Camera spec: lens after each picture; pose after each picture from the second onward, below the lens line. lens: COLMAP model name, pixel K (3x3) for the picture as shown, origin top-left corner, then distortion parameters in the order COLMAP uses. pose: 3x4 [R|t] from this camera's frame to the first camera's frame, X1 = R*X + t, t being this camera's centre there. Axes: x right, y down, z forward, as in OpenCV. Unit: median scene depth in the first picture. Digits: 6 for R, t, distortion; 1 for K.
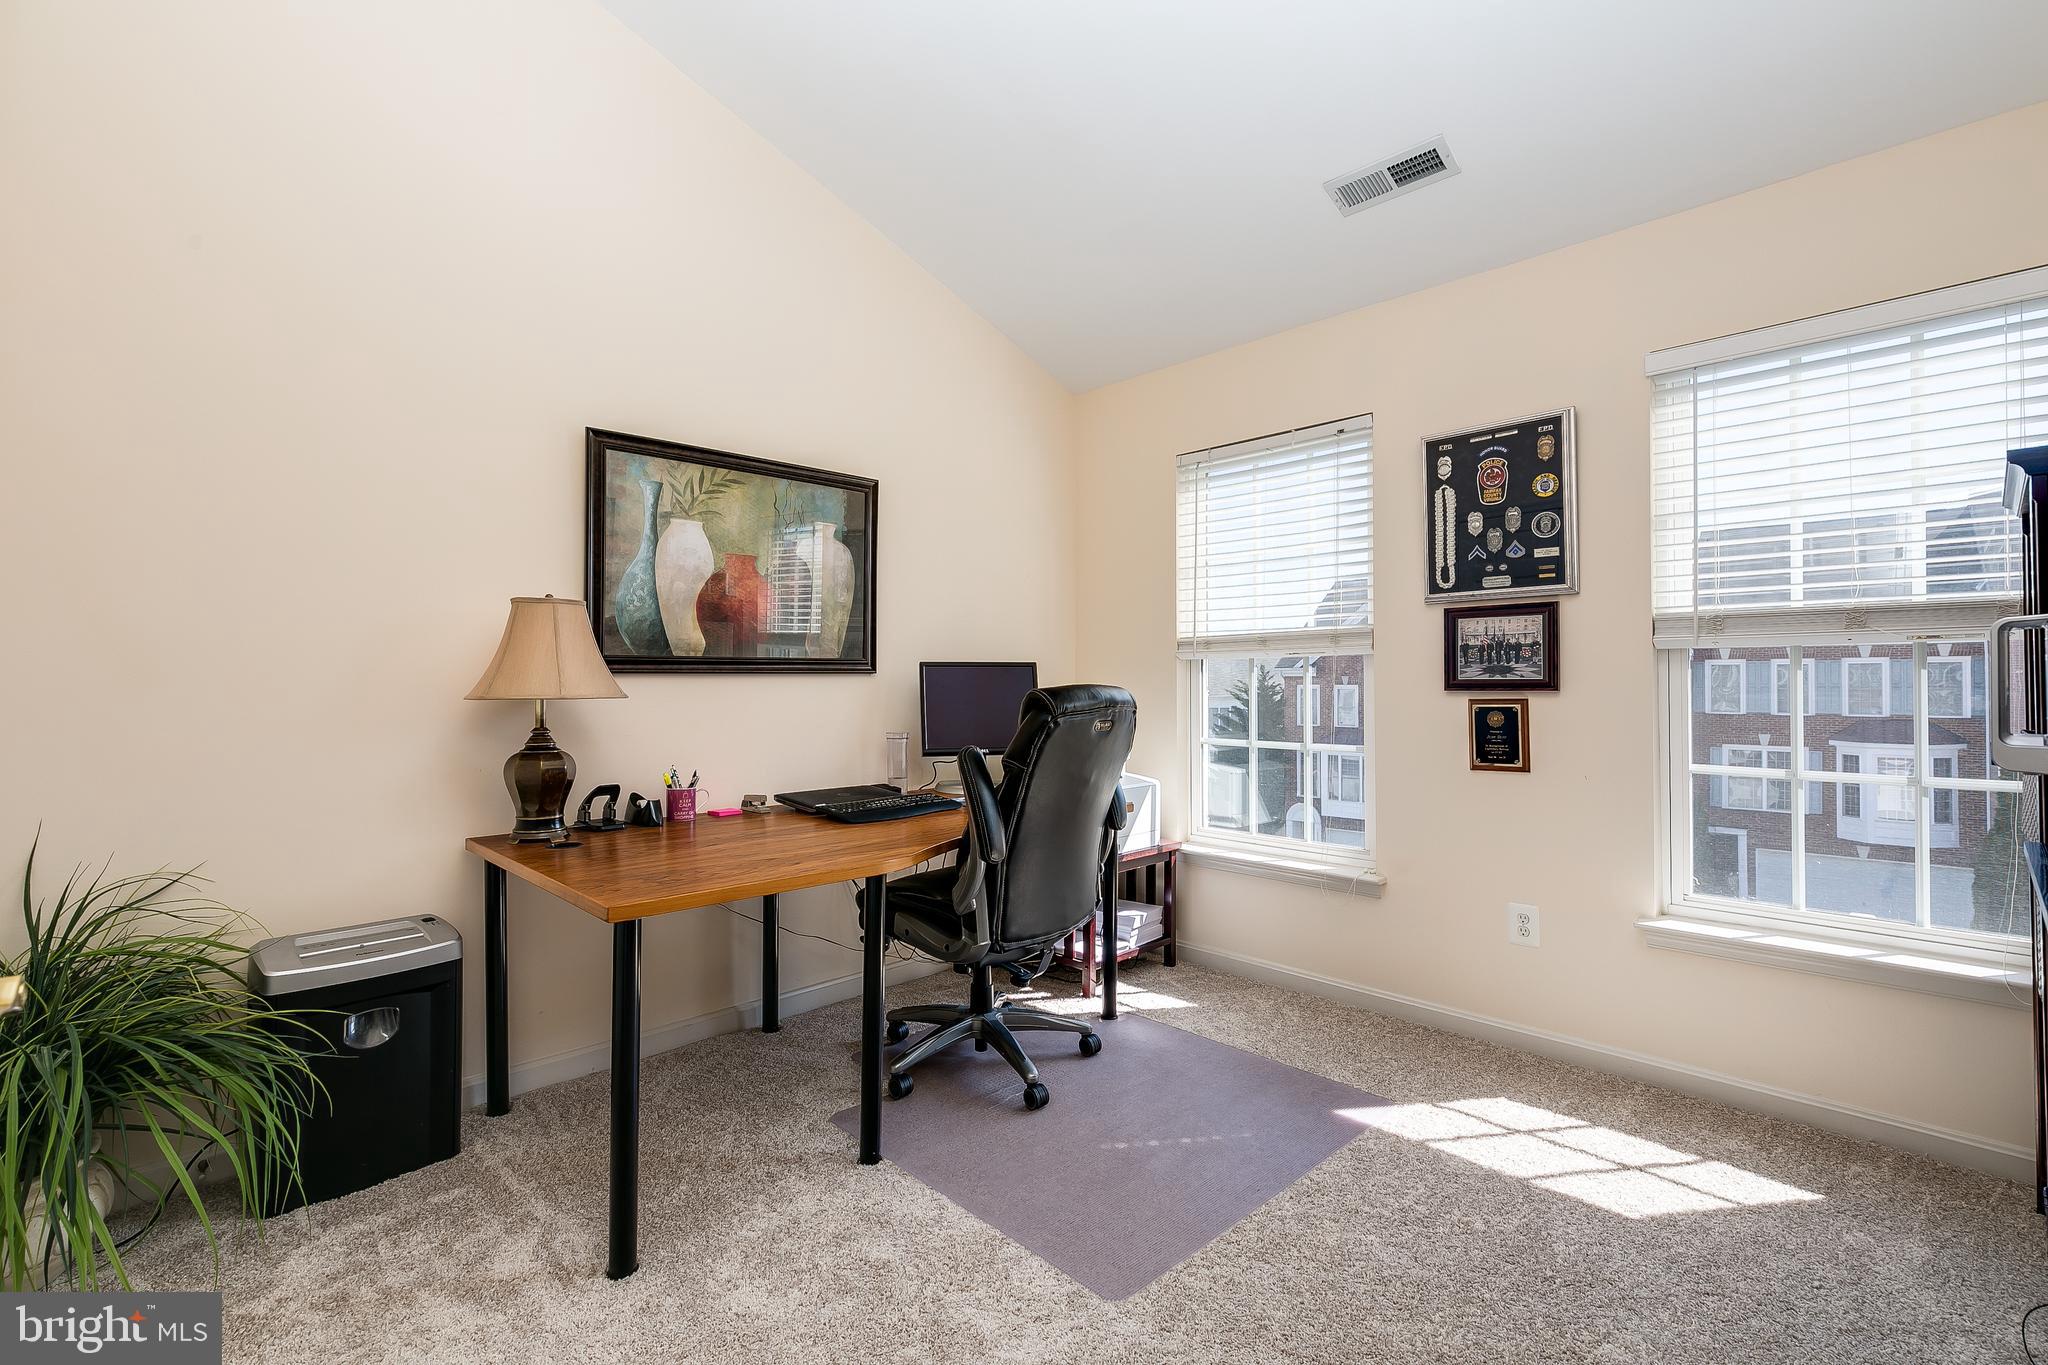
lens RADIAL K [[899.9, 0, 1039.3], [0, 899.9, 678.5], [0, 0, 1]] dist [0.000044, 0.000115]
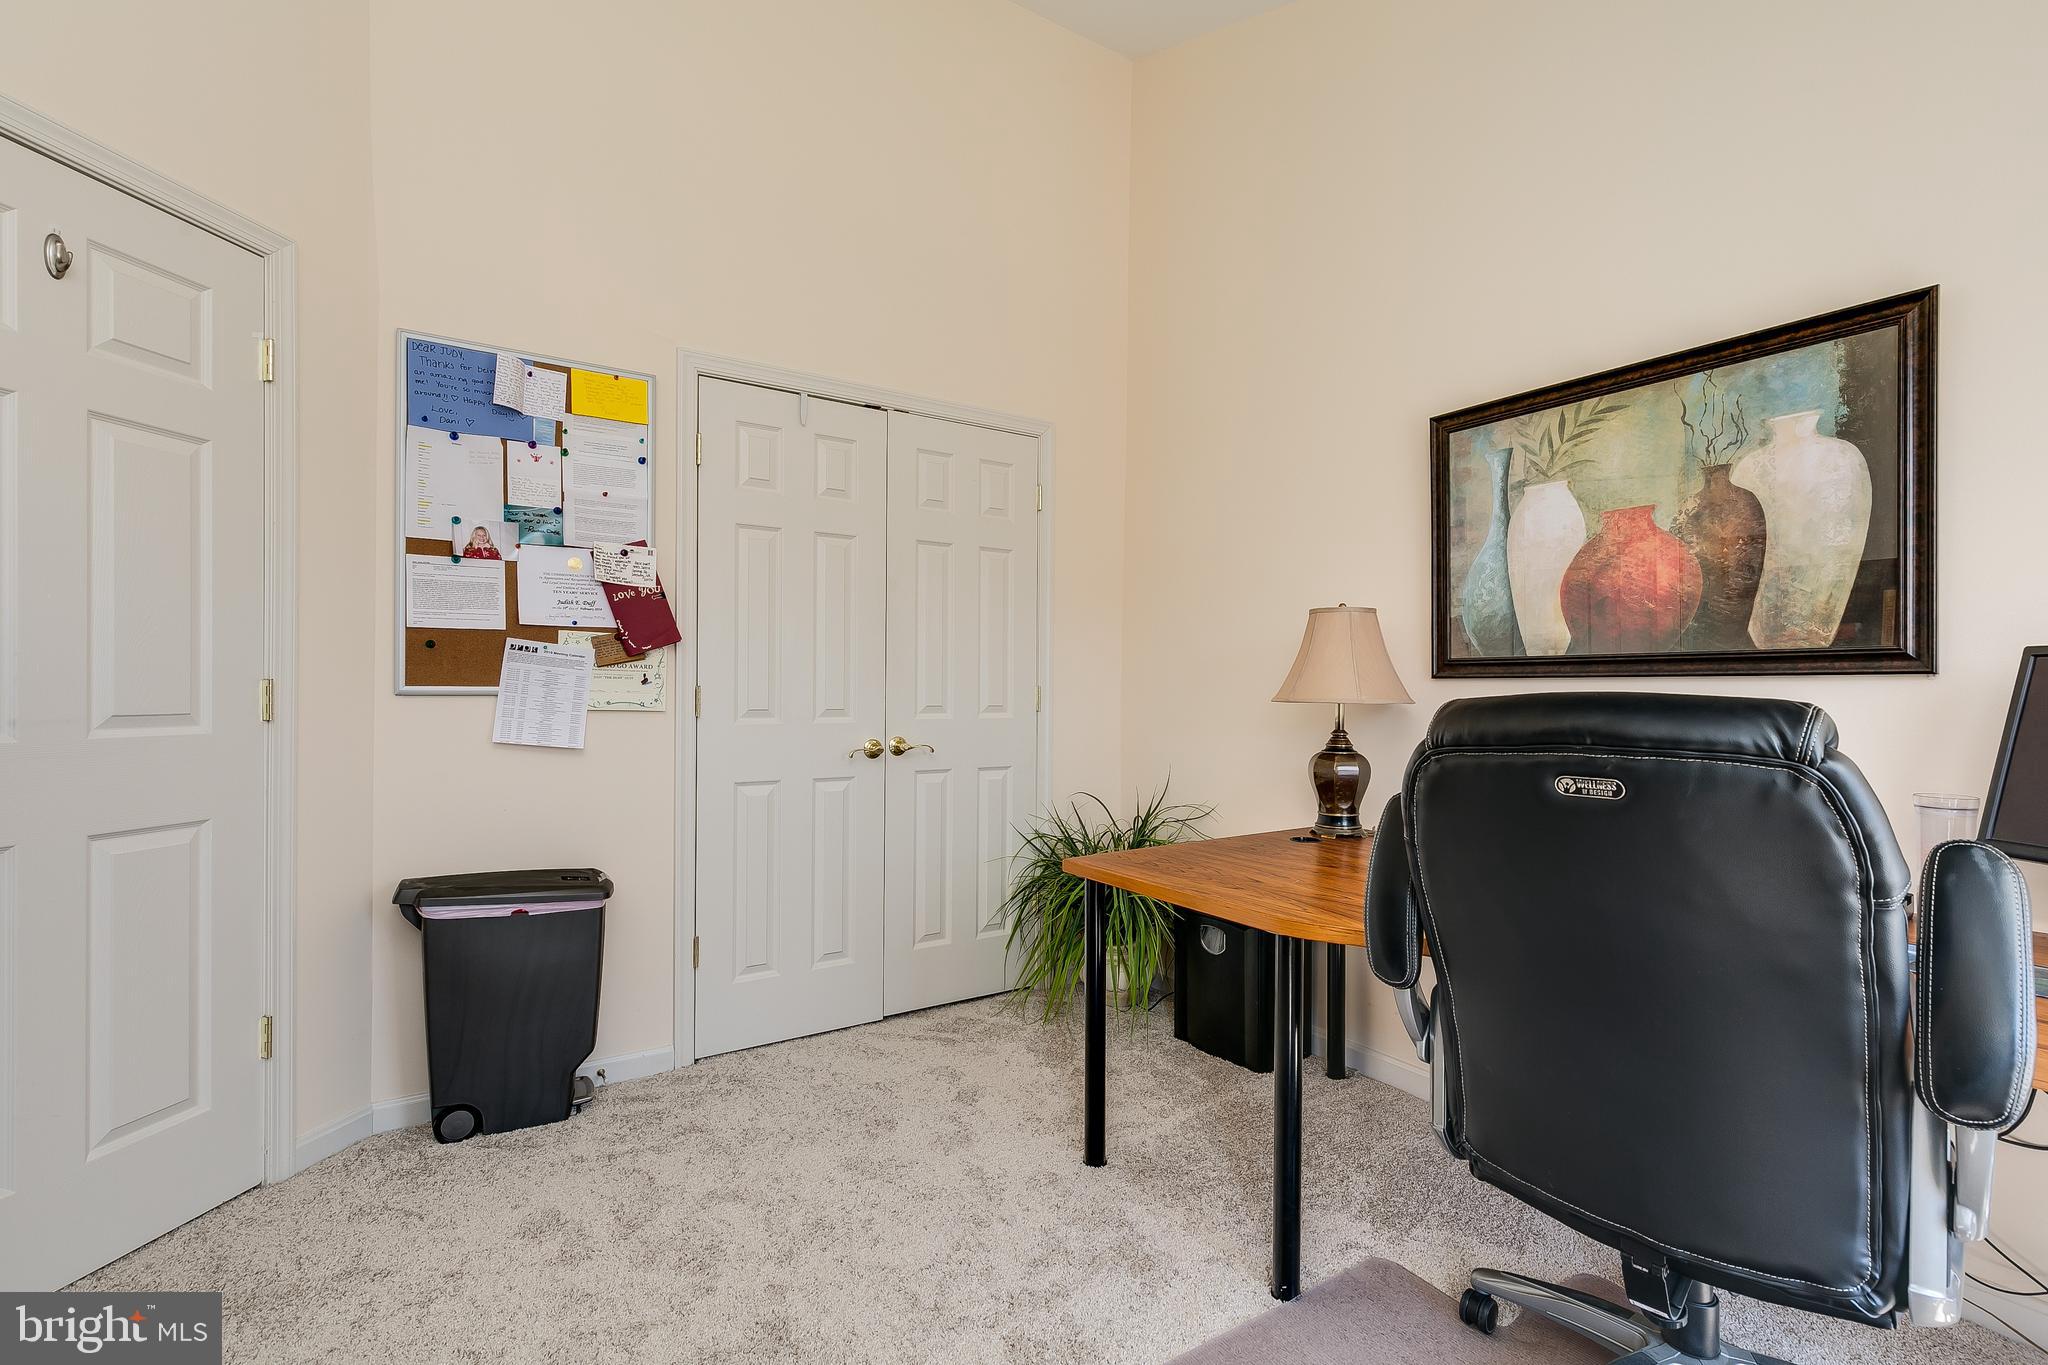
lens RADIAL K [[899.9, 0, 1024.4], [0, 899.9, 676.9], [0, 0, 1]] dist [0.000044, 0.000115]
pose [[-0.183729, -0.008700, -0.982938, 0.471328], [-0.006091, 0.999952, -0.007712, 0.002085], [0.982958, 0.004570, -0.183773, 0.710117]]
